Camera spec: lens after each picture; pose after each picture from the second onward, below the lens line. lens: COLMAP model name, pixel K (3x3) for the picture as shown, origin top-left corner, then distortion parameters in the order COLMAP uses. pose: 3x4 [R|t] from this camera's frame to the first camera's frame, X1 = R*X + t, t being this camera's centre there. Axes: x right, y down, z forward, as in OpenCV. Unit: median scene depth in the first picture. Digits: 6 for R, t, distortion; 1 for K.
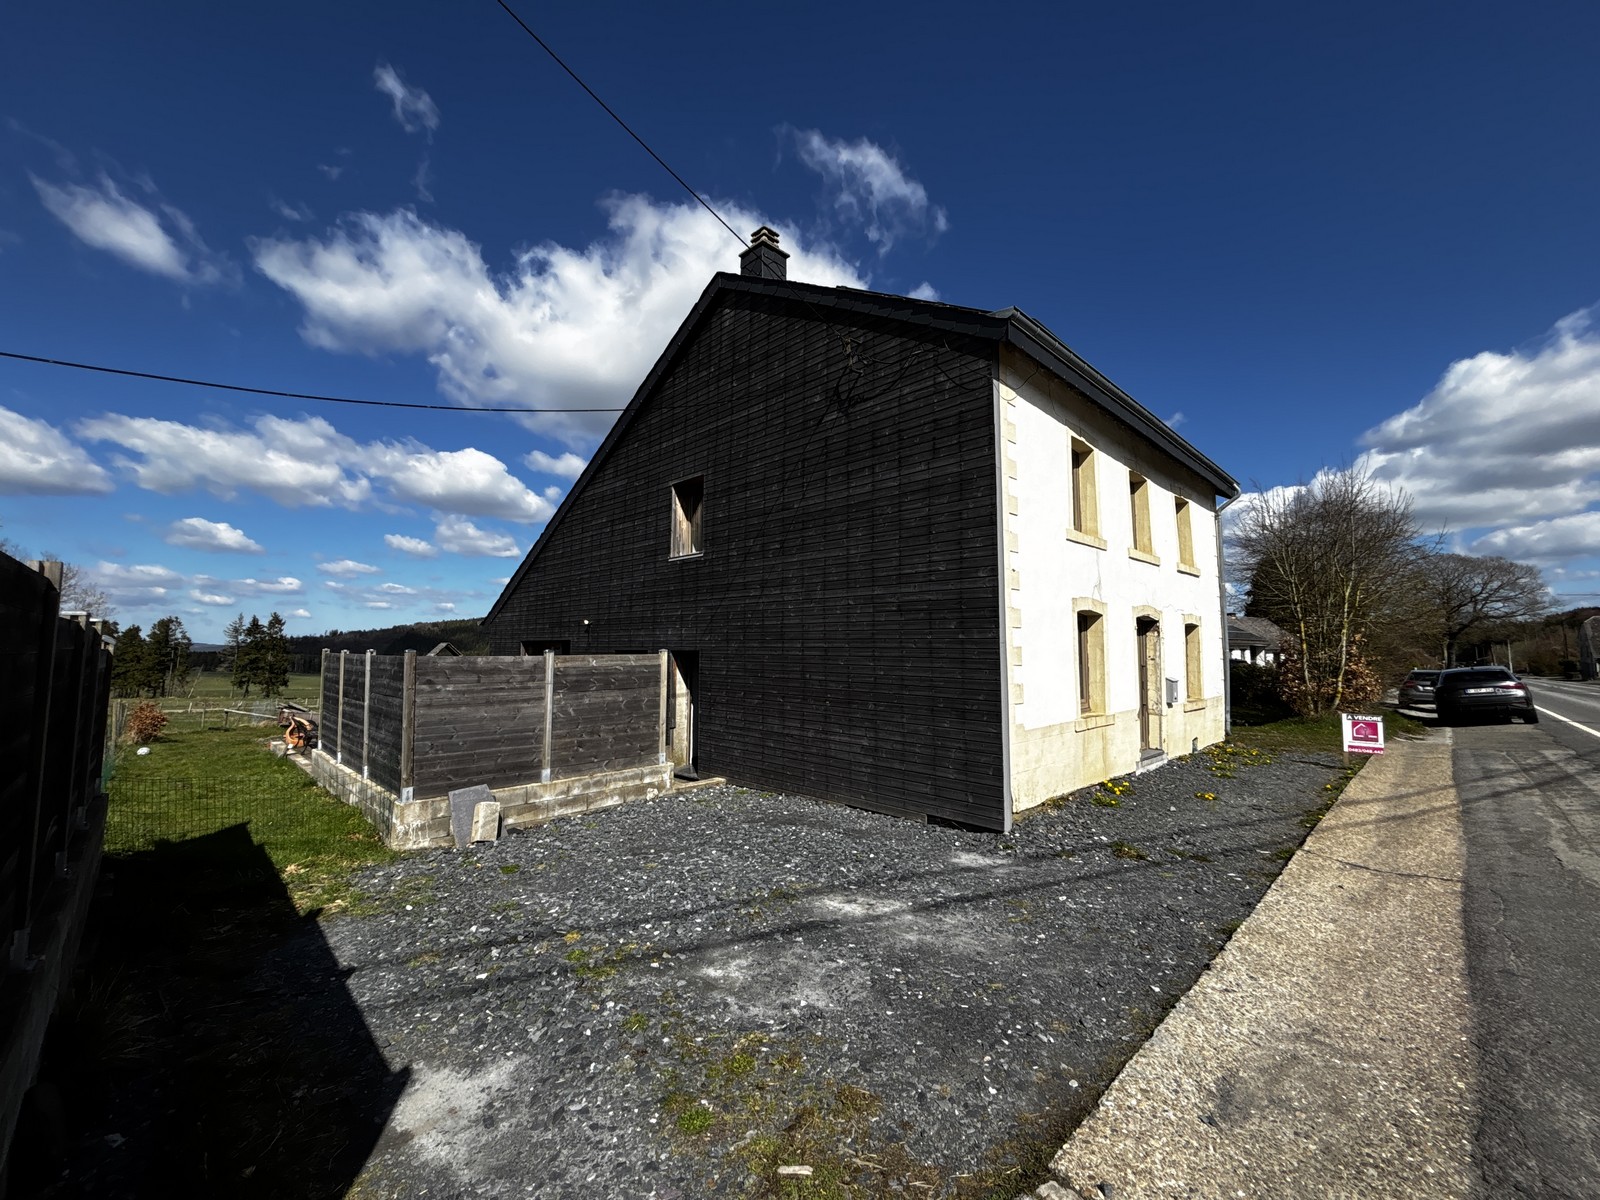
lens RADIAL K [[646.8, 0, 810.3], [0, 646.8, 601.8], [0, 0, 1]] dist [0.013908, -0.001116]
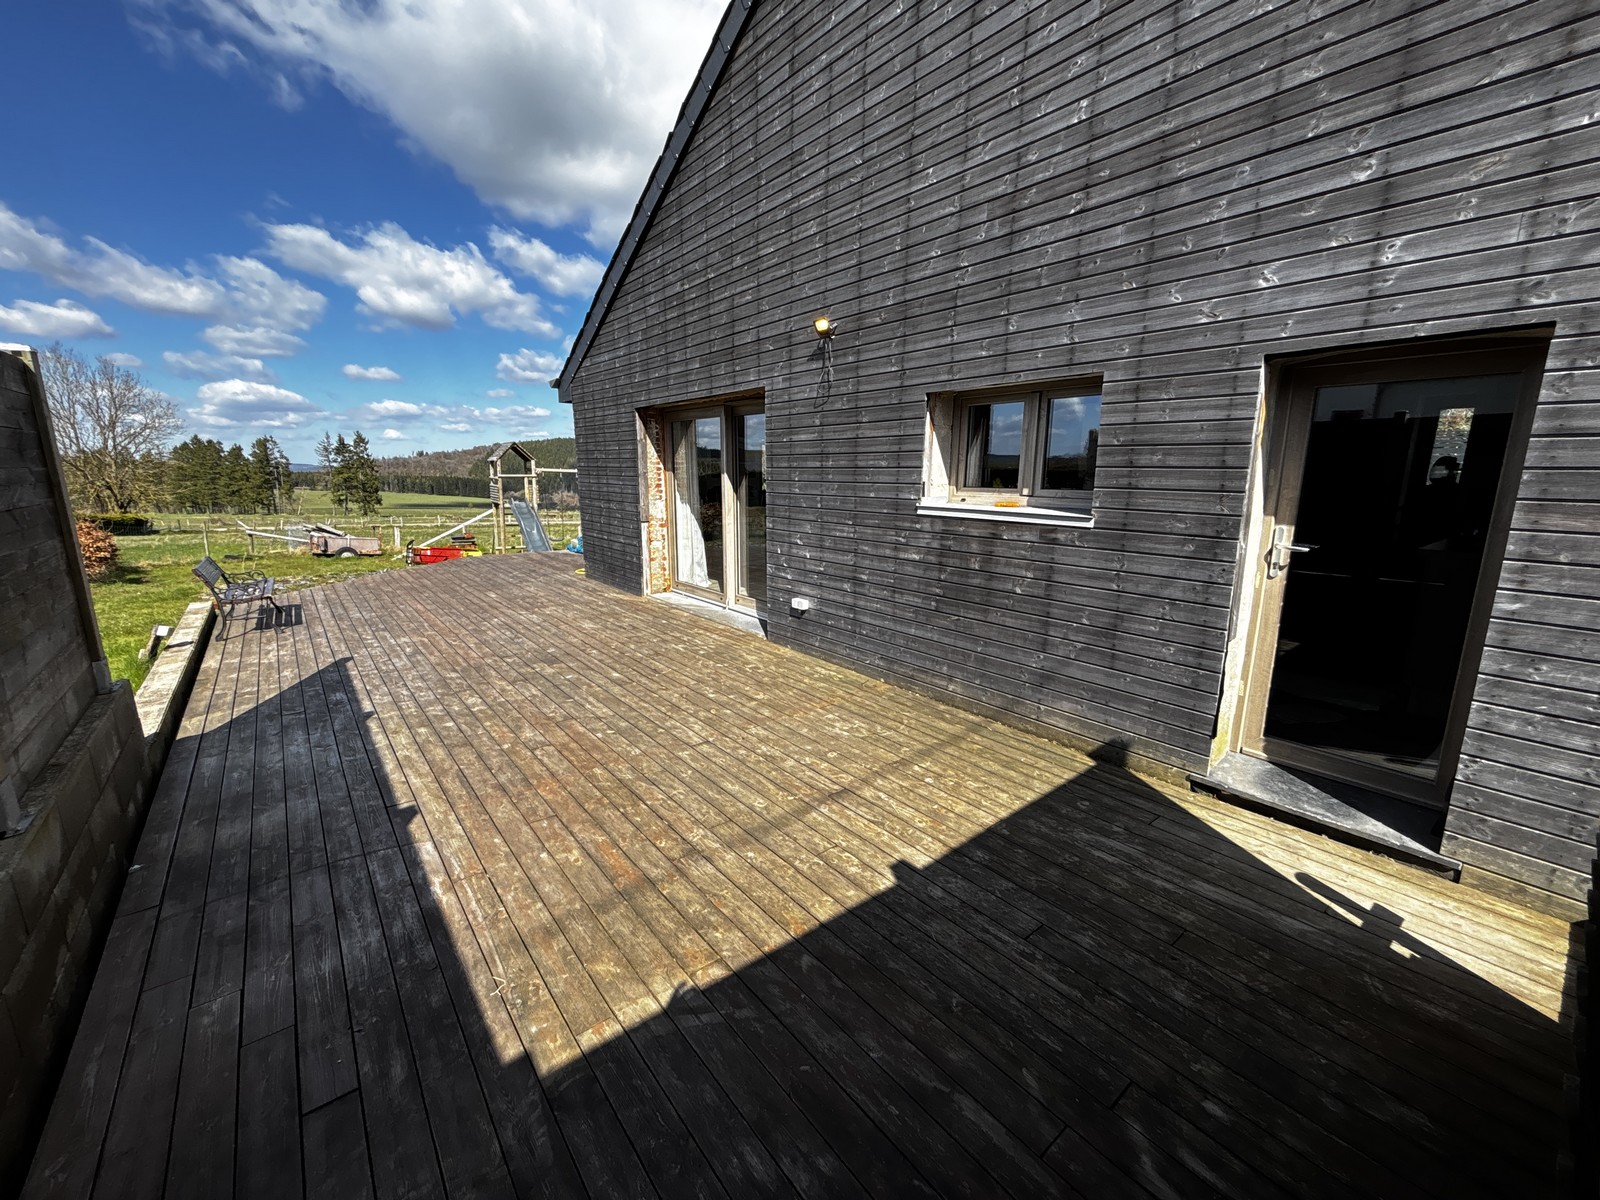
lens RADIAL K [[646.8, 0, 810.1], [0, 646.8, 585.6], [0, 0, 1]] dist [0.013908, -0.001116]
pose [[0.994986, 0.016142, -0.098704, -0.394691], [0.008708, 0.969160, 0.246278, 0.106080], [0.099635, -0.245903, 0.964160, 0.760552]]
